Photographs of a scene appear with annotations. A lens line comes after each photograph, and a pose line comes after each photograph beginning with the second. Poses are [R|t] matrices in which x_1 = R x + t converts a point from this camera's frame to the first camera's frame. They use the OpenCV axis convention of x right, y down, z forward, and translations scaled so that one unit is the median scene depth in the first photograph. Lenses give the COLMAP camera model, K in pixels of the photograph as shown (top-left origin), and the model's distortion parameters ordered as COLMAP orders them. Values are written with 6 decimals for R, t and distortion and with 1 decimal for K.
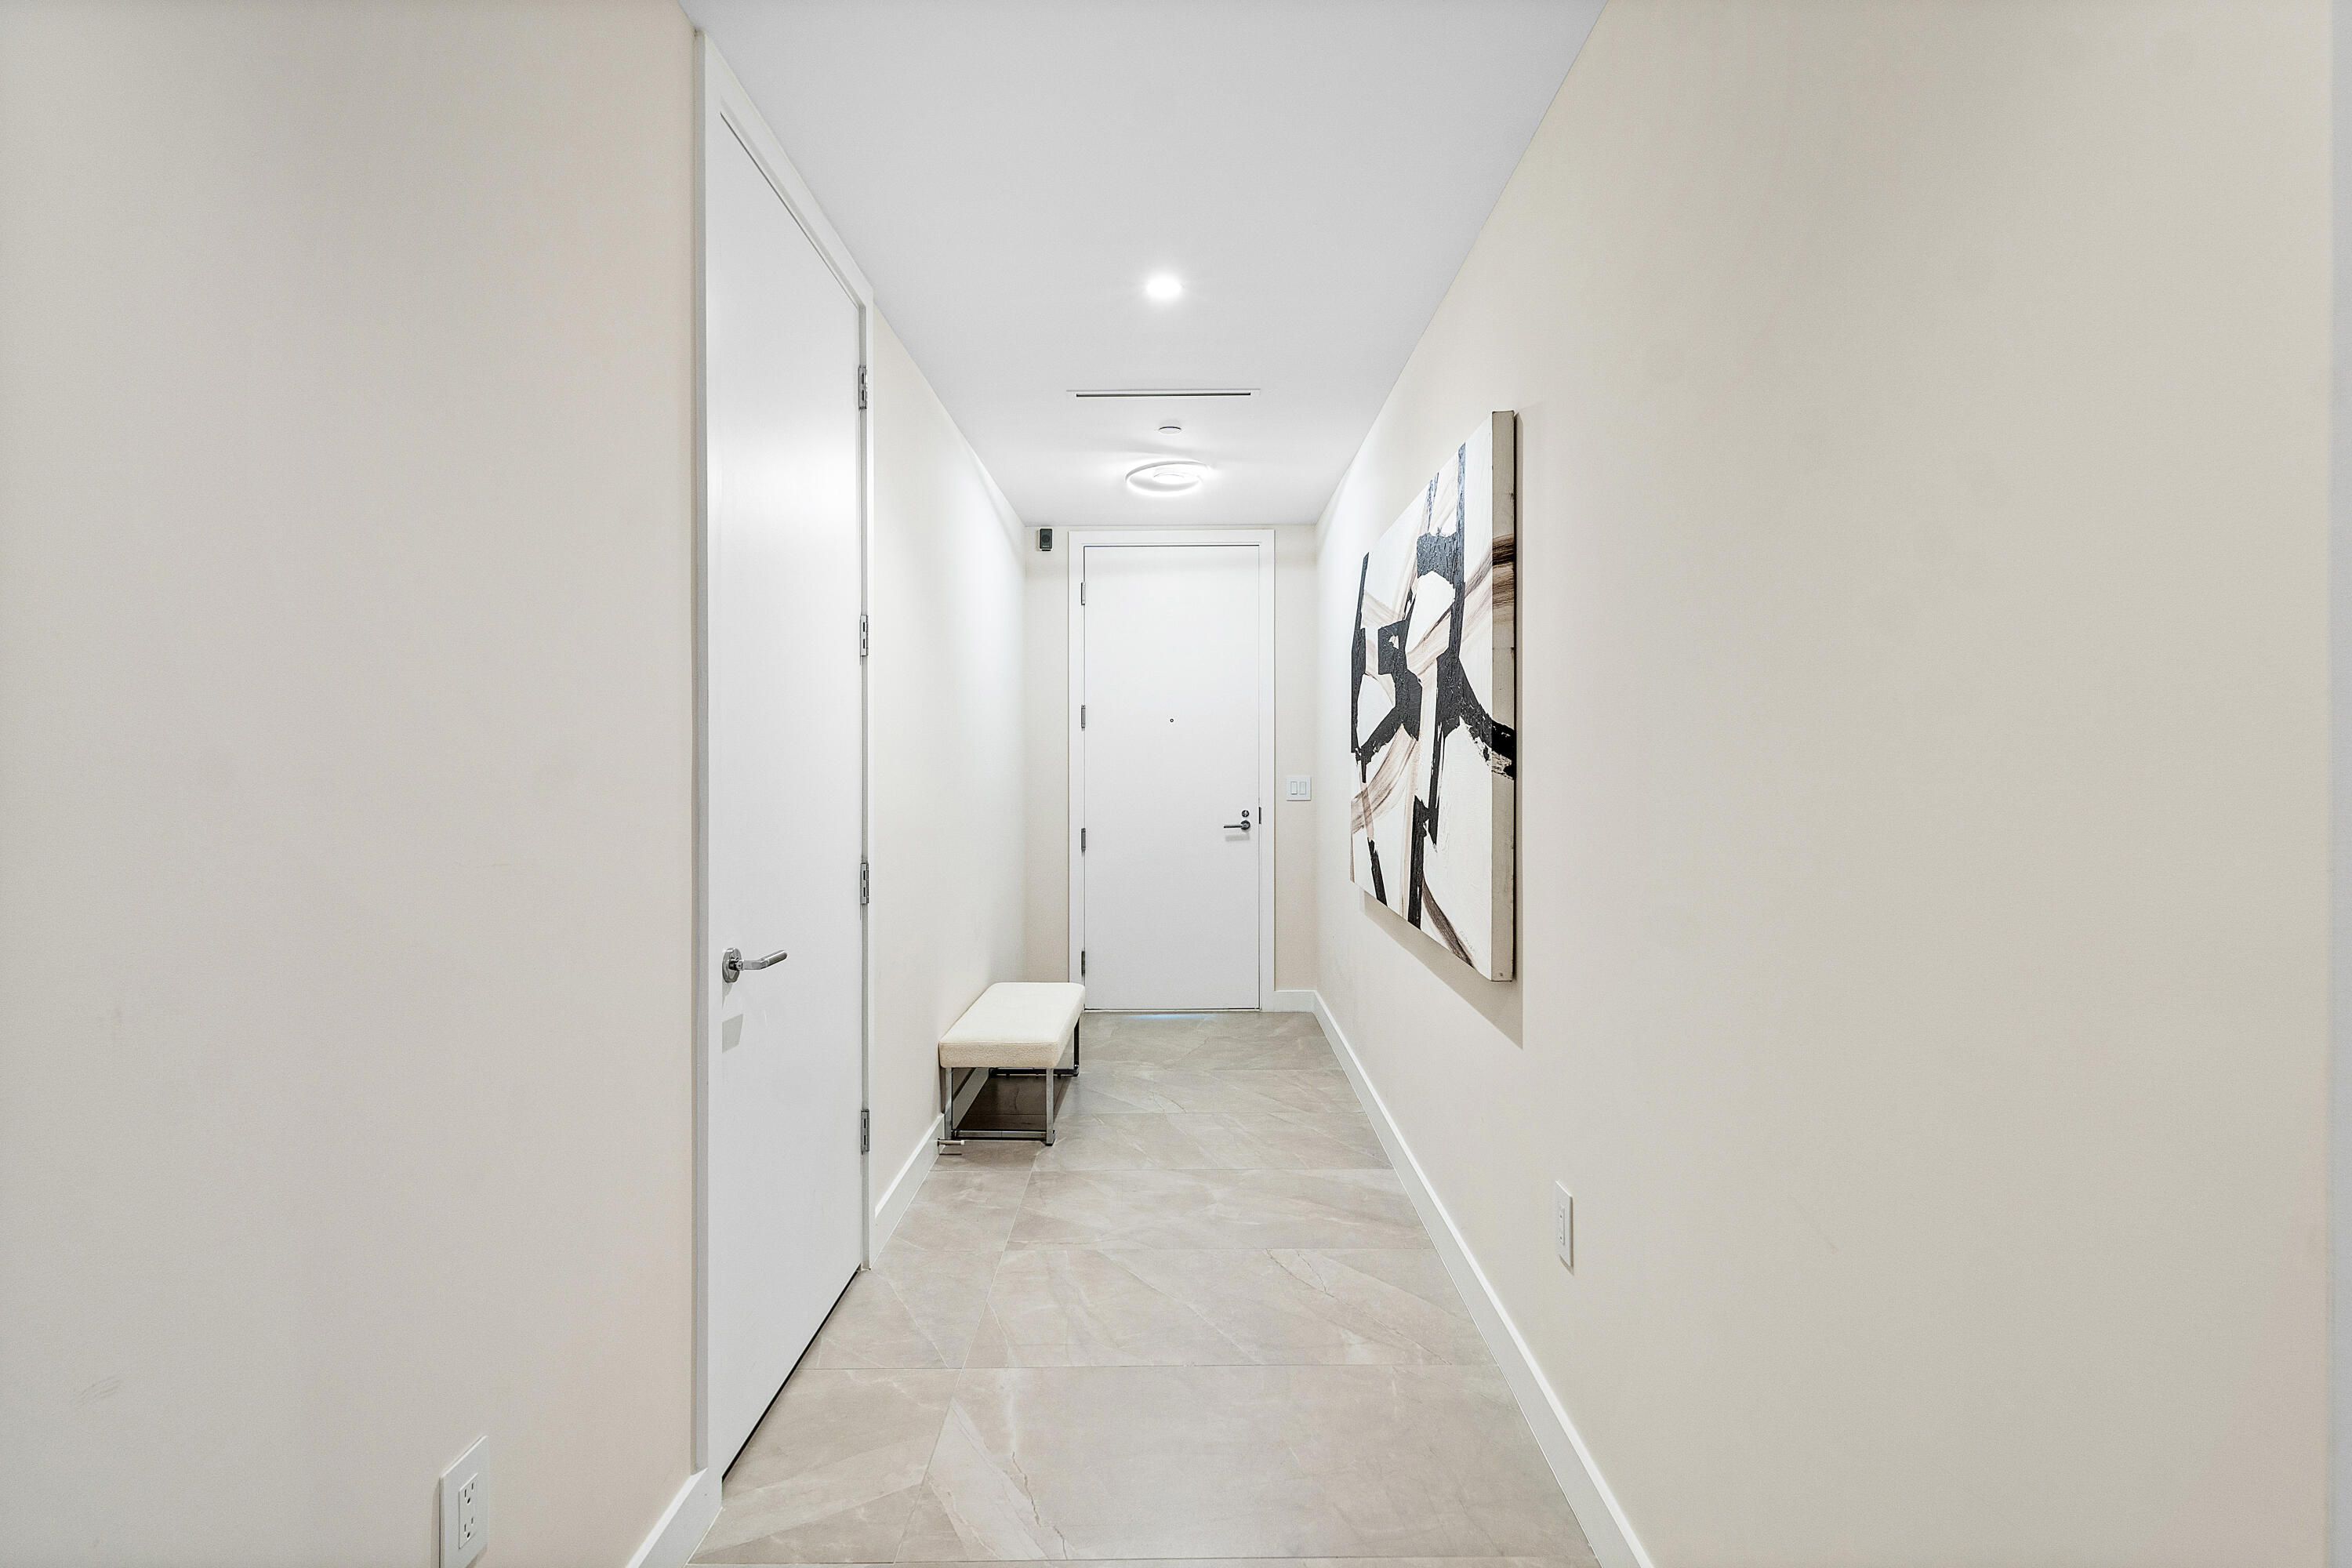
lens RADIAL K [[1132.7, 0, 1187.6], [0, 1132.7, 757.6], [0, 0, 1]] dist [-0.001497, -0.000116]
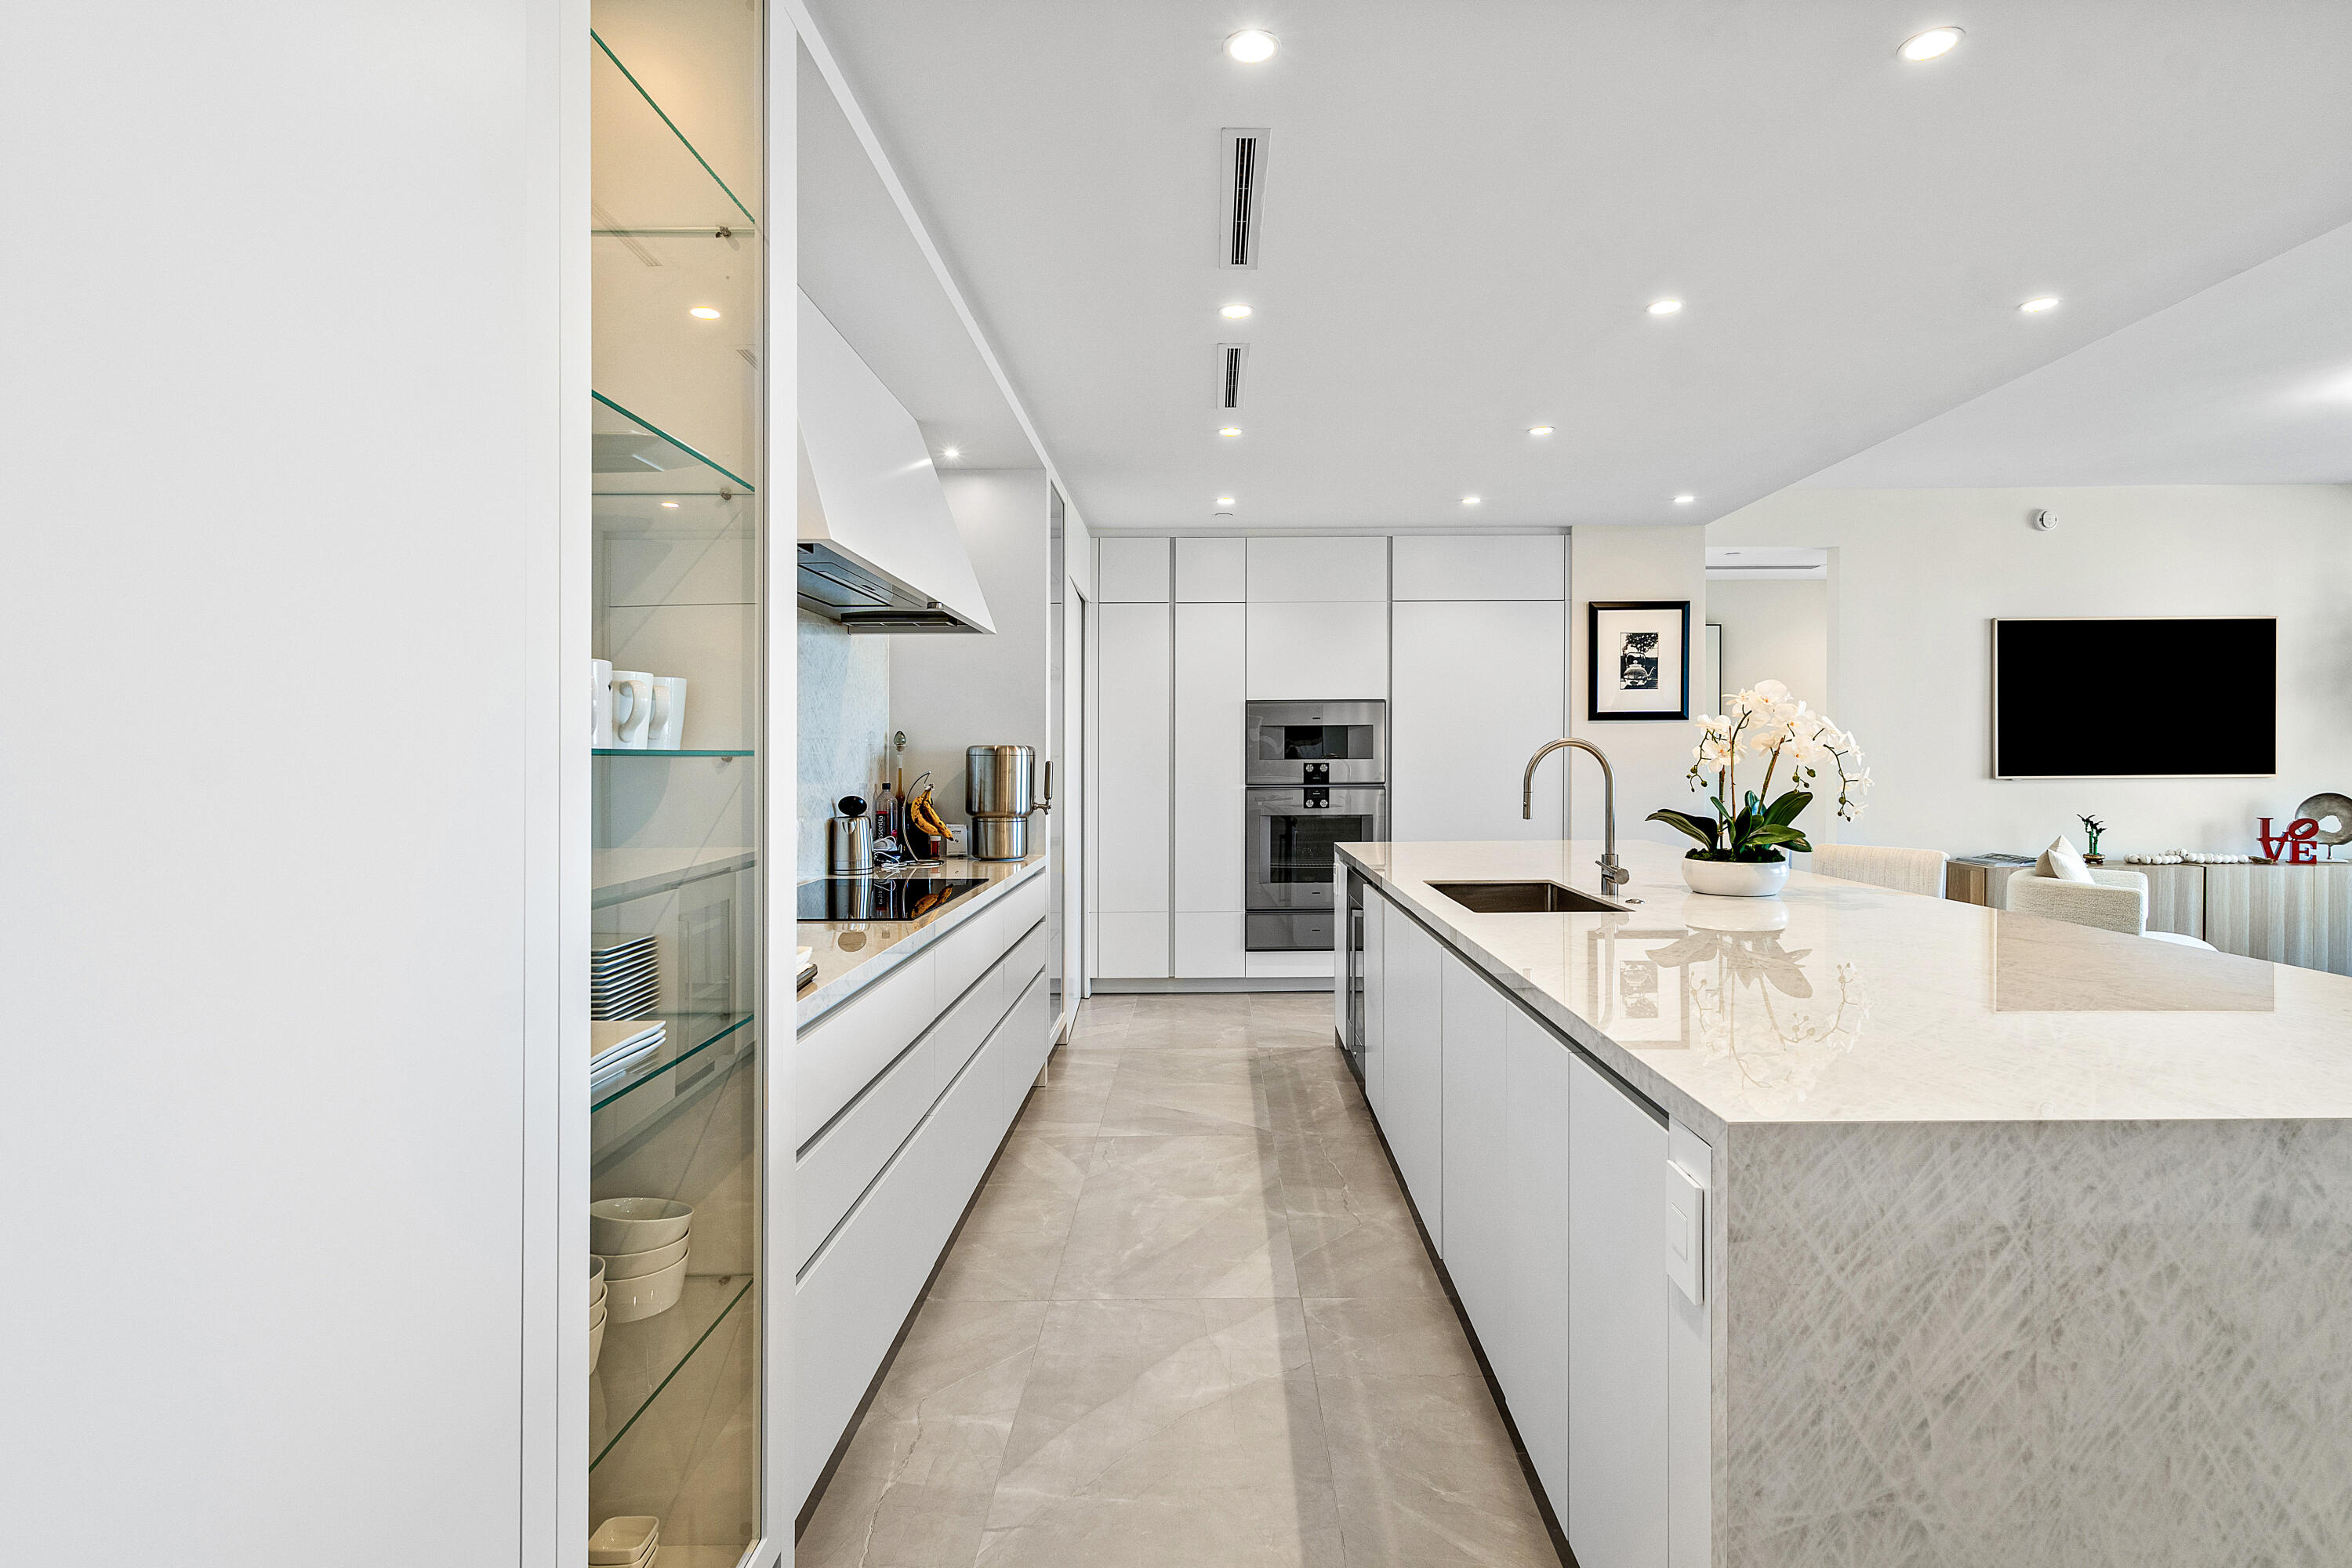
lens RADIAL K [[1165.5, 0, 1229.0], [0, 1165.5, 760.8], [0, 0, 1]] dist [0.001350, -0.000687]
pose [[0.029550, 0.005182, -0.999550, 1.039344], [0.010765, 0.999927, 0.005502, 0.017840], [0.999505, -0.010922, 0.029492, 1.037812]]
